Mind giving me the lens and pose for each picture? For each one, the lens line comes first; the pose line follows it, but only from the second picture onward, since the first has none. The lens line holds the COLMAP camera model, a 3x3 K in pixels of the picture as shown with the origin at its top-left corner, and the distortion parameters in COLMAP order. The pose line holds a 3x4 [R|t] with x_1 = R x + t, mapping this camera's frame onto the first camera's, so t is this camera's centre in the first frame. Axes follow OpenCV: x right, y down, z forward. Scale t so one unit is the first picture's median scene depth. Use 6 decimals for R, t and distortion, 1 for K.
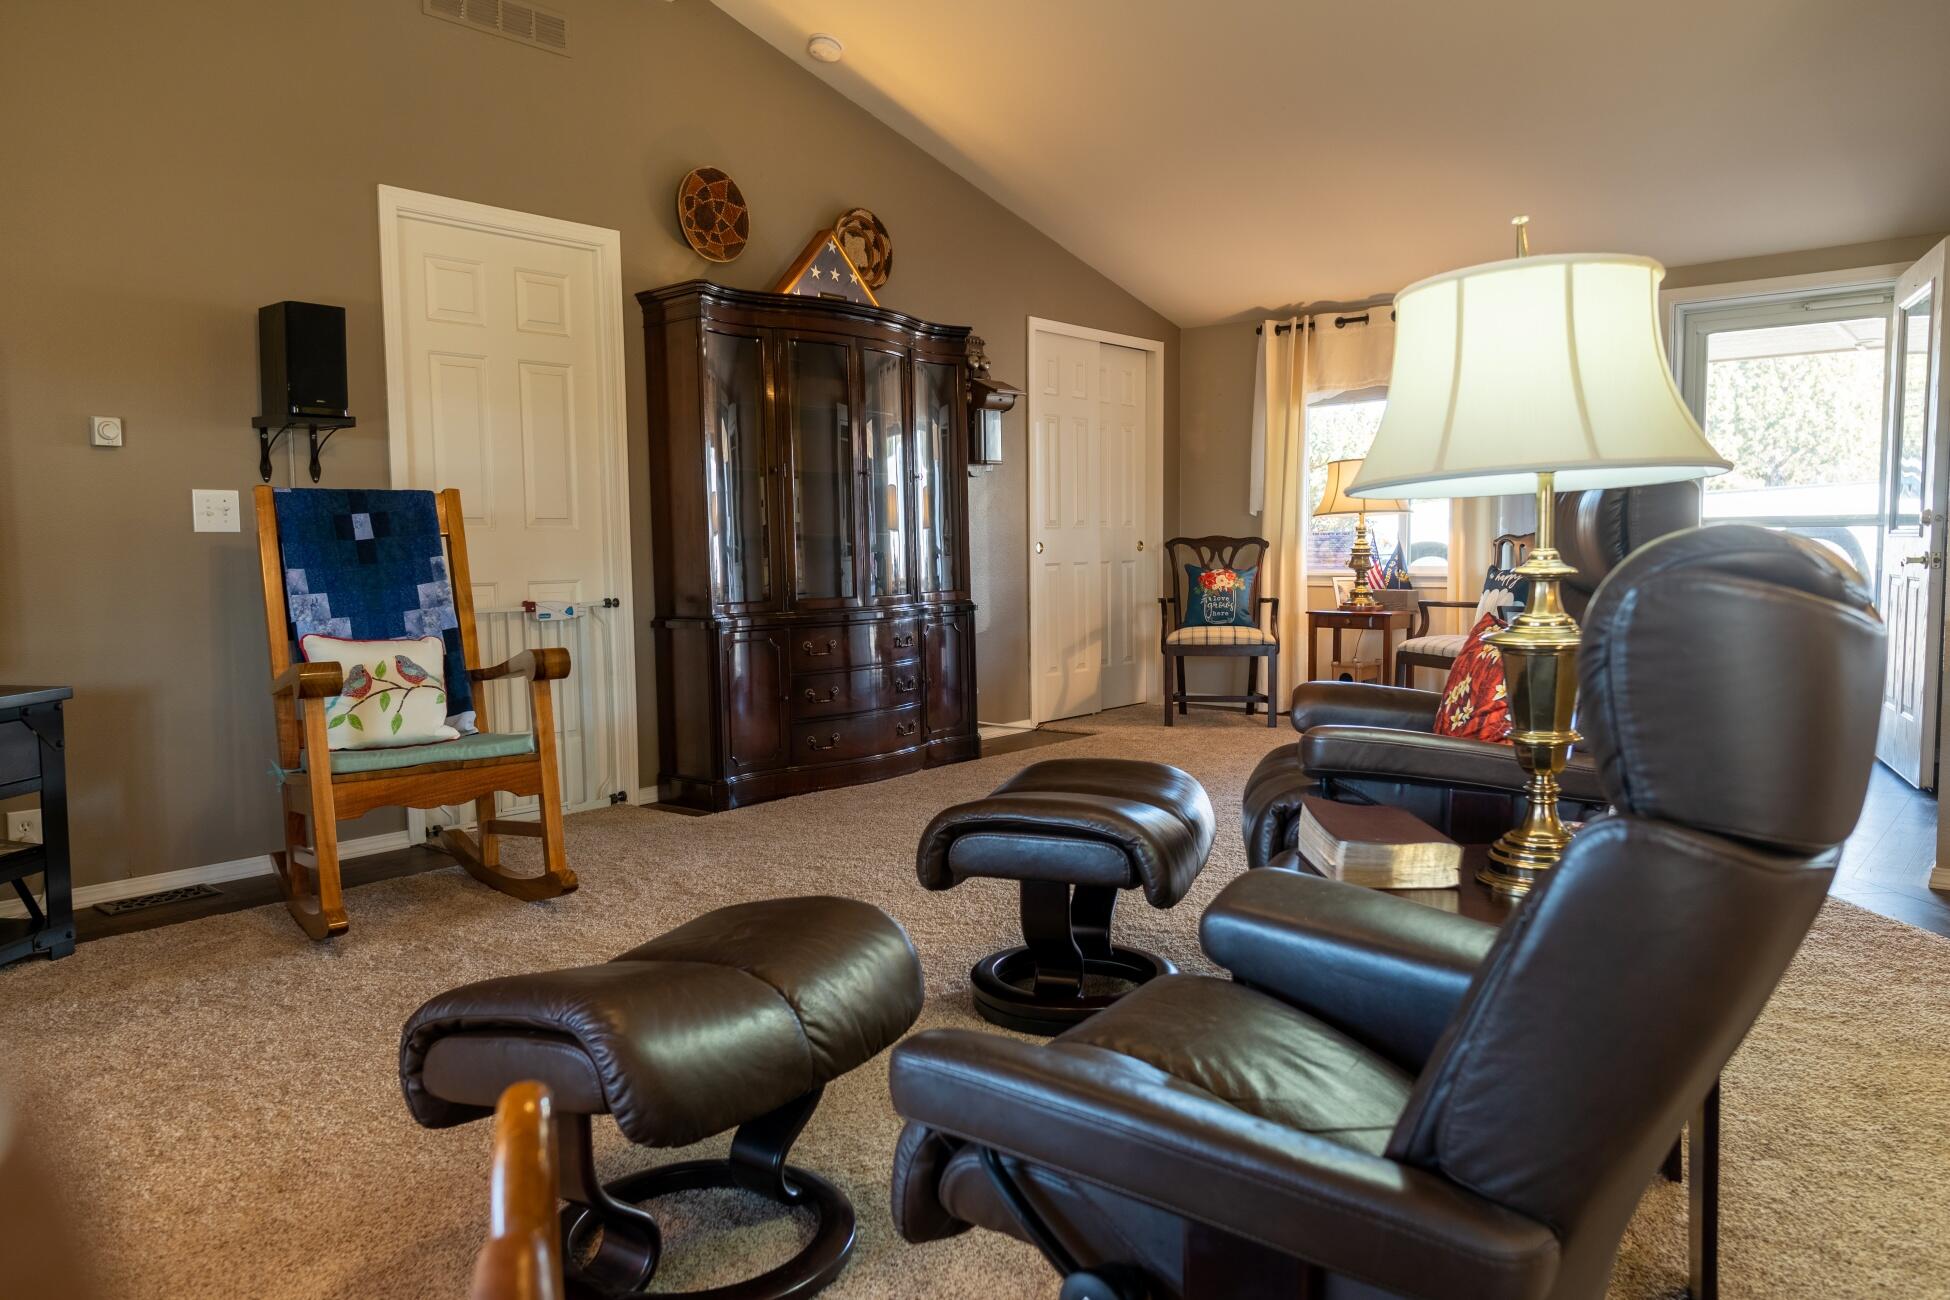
lens RADIAL K [[1378.9, 0, 986.4], [0, 1378.9, 654.9], [0, 0, 1]] dist [-0.002138, -0.005510]
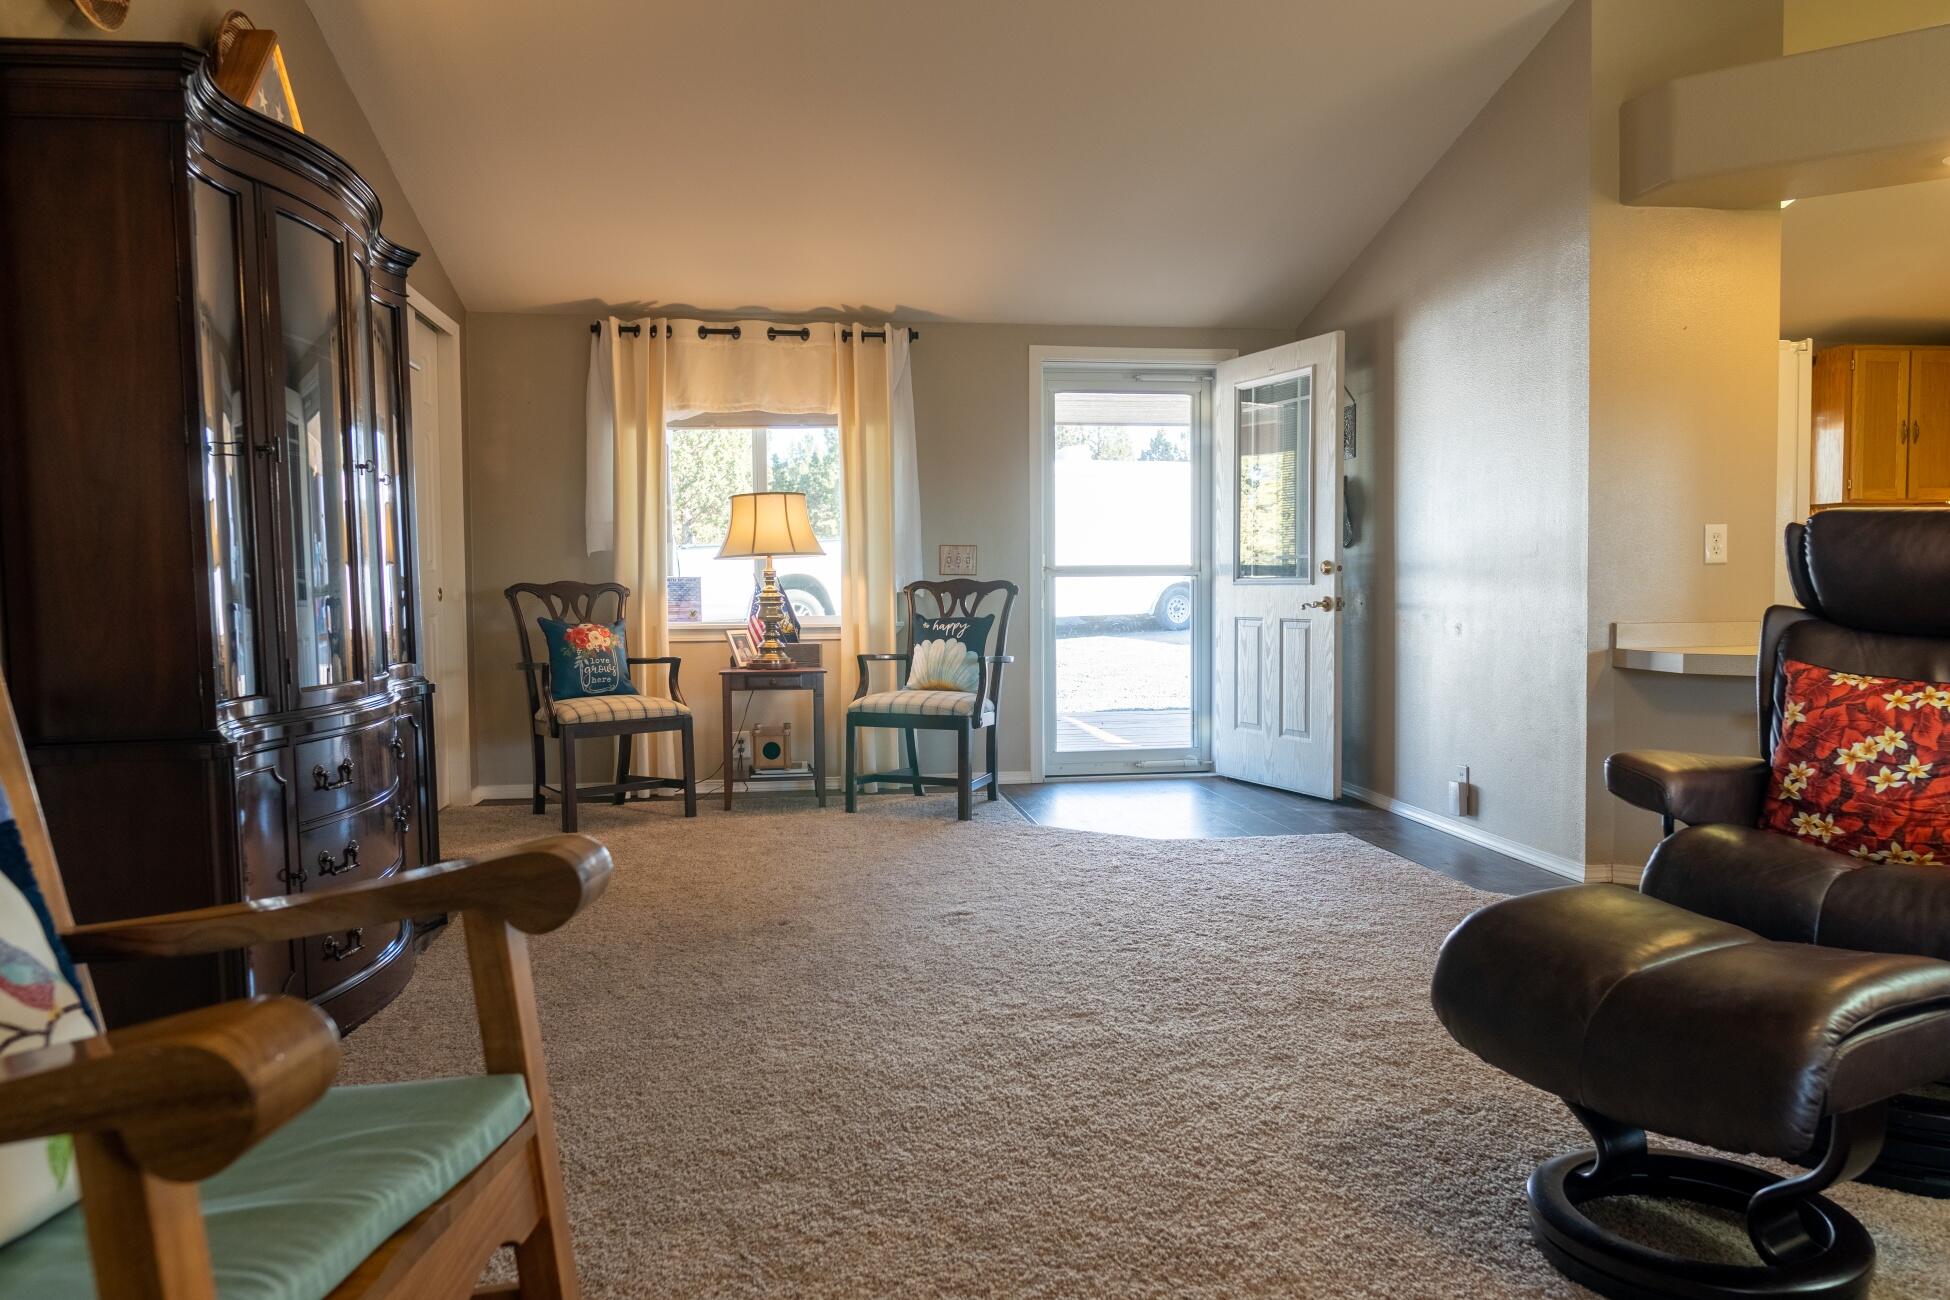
lens RADIAL K [[1378.9, 0, 977.8], [0, 1378.9, 646.8], [0, 0, 1]] dist [-0.002138, -0.005510]
pose [[0.637385, -0.028274, 0.770027, -0.294705], [0.064939, 0.997742, -0.017118, -0.021555], [-0.767805, 0.060916, 0.637782, 0.335844]]
